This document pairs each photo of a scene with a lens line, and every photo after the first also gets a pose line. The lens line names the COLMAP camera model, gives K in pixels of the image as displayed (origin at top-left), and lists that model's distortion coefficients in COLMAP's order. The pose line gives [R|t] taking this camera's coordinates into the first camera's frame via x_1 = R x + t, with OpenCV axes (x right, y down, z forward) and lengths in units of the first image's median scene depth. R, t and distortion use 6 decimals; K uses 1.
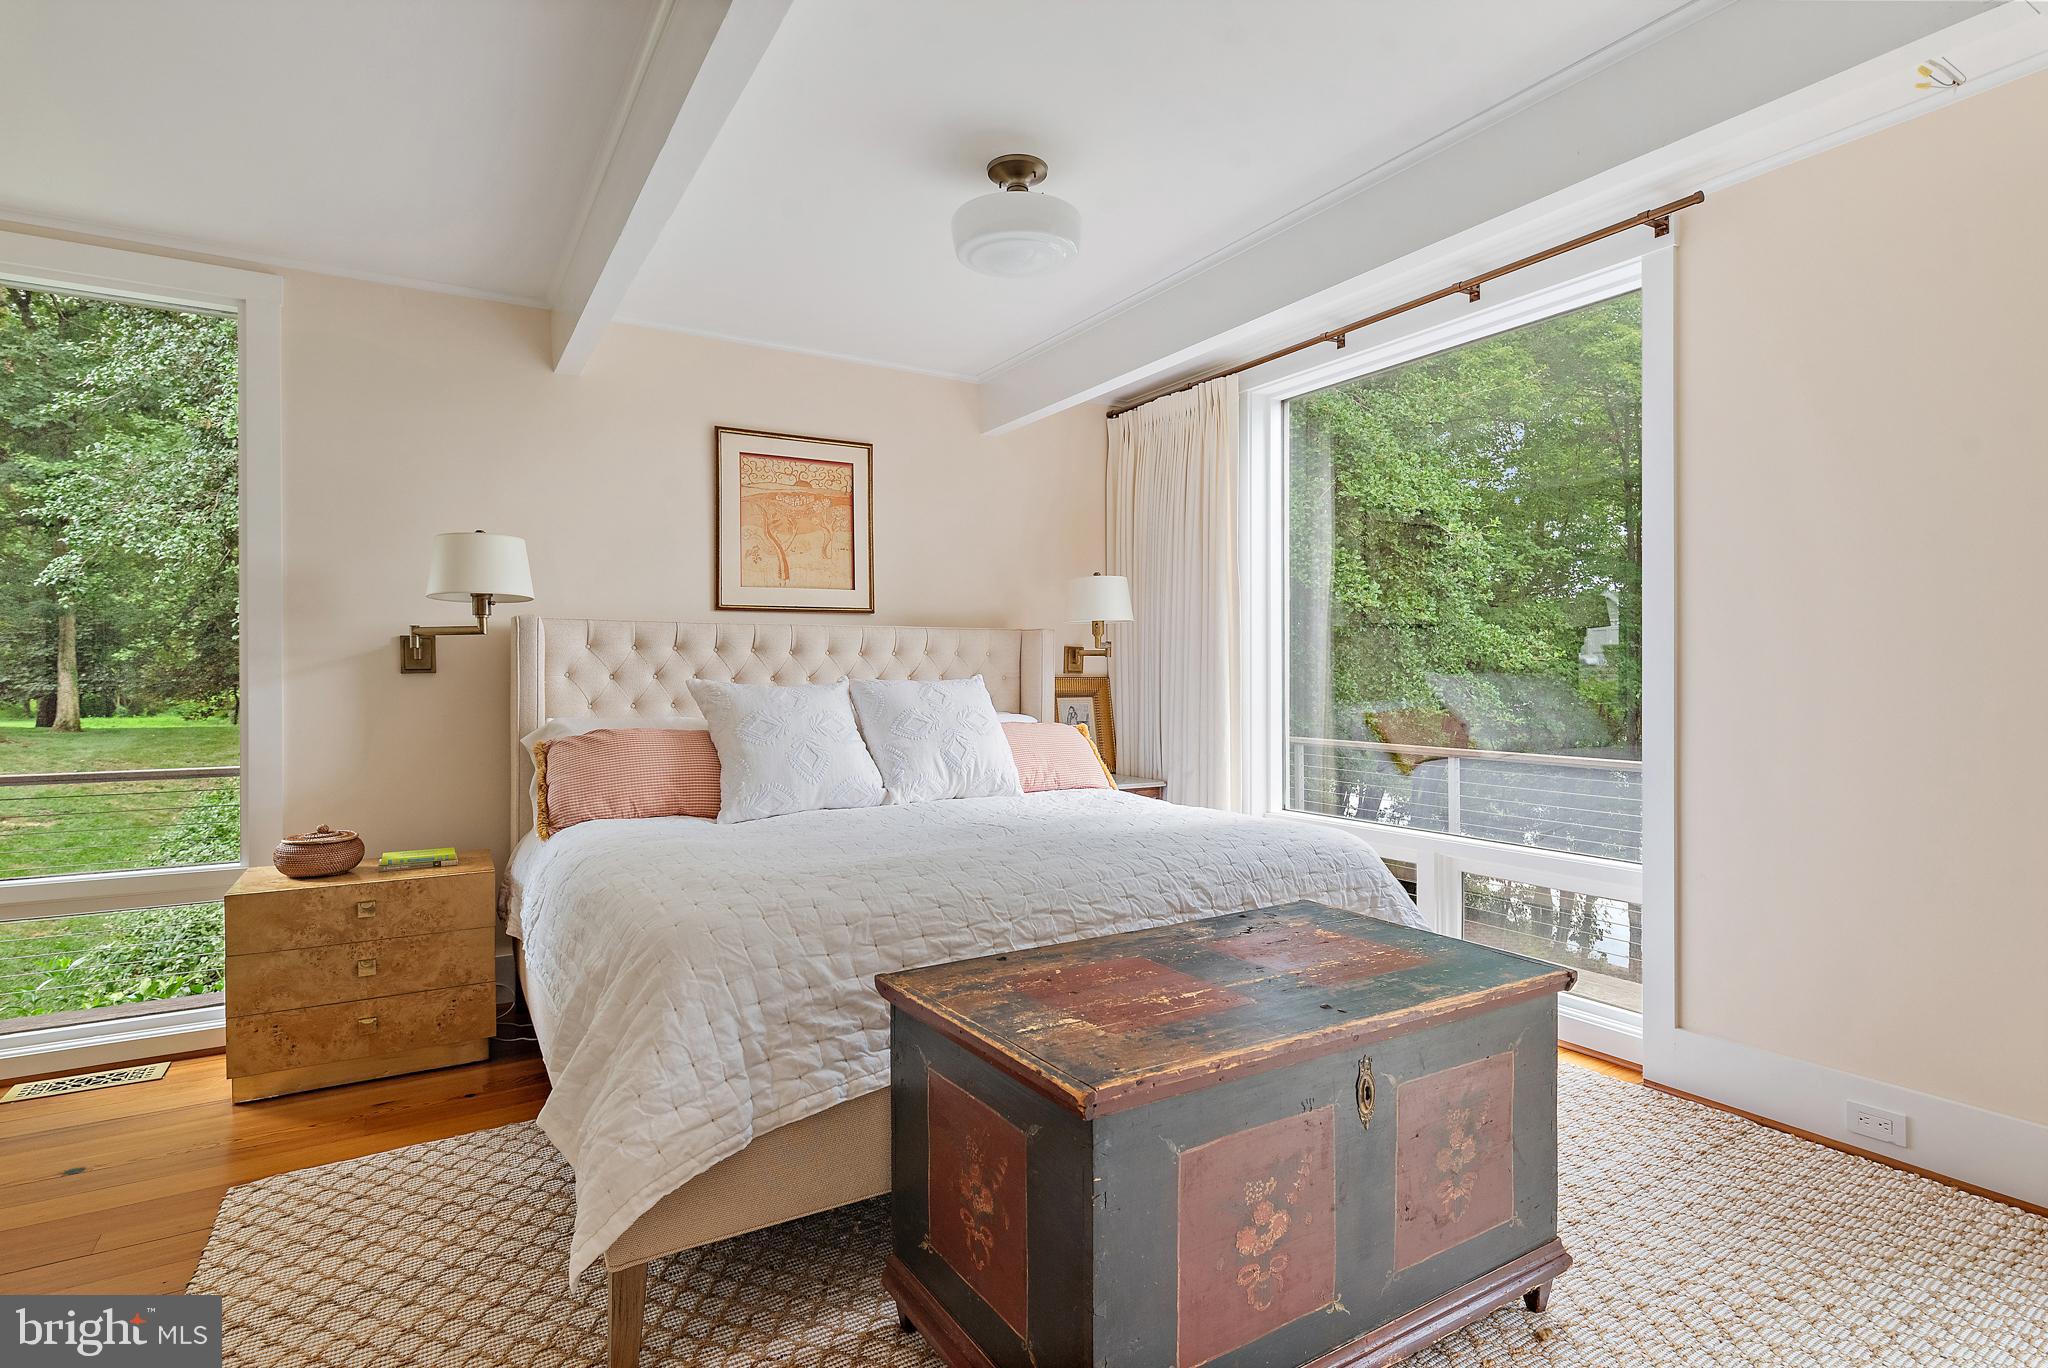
lens RADIAL K [[1004.4, 0, 1024.0], [0, 1004.4, 684.0], [0, 0, 1]] dist [-0.000870, -0.000037]
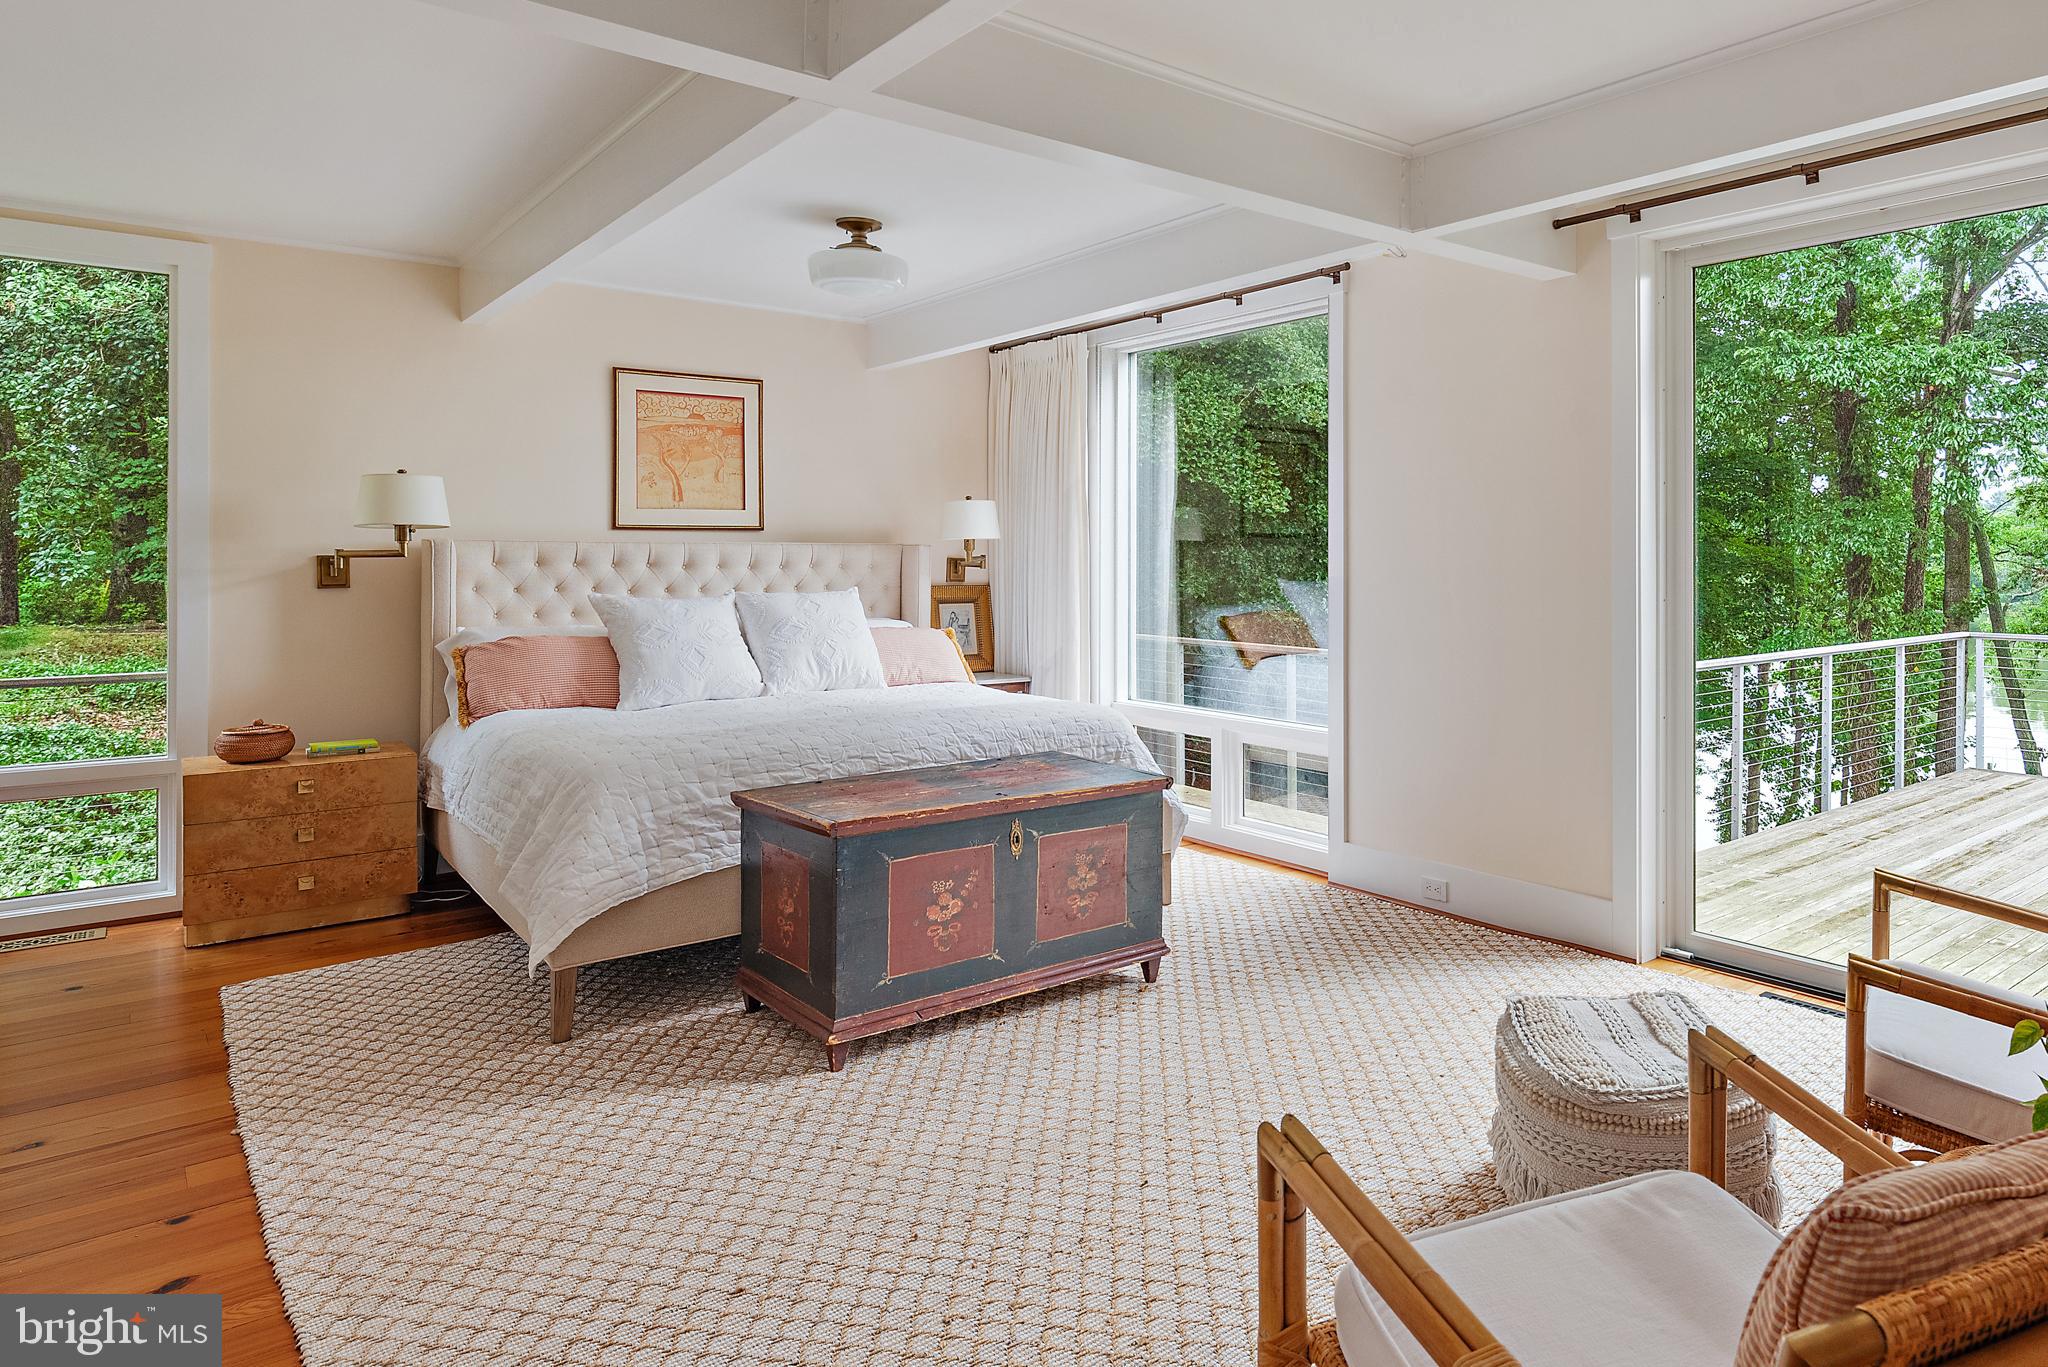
lens RADIAL K [[1181.9, 0, 1218.1], [0, 1181.9, 566.8], [0, 0, 1]] dist [0.002076, -0.001648]
pose [[0.982450, 0.003740, 0.186488, 0.144097], [-0.002544, 0.999975, -0.006653, -0.030965], [-0.186508, 0.006062, 0.982435, -0.546792]]
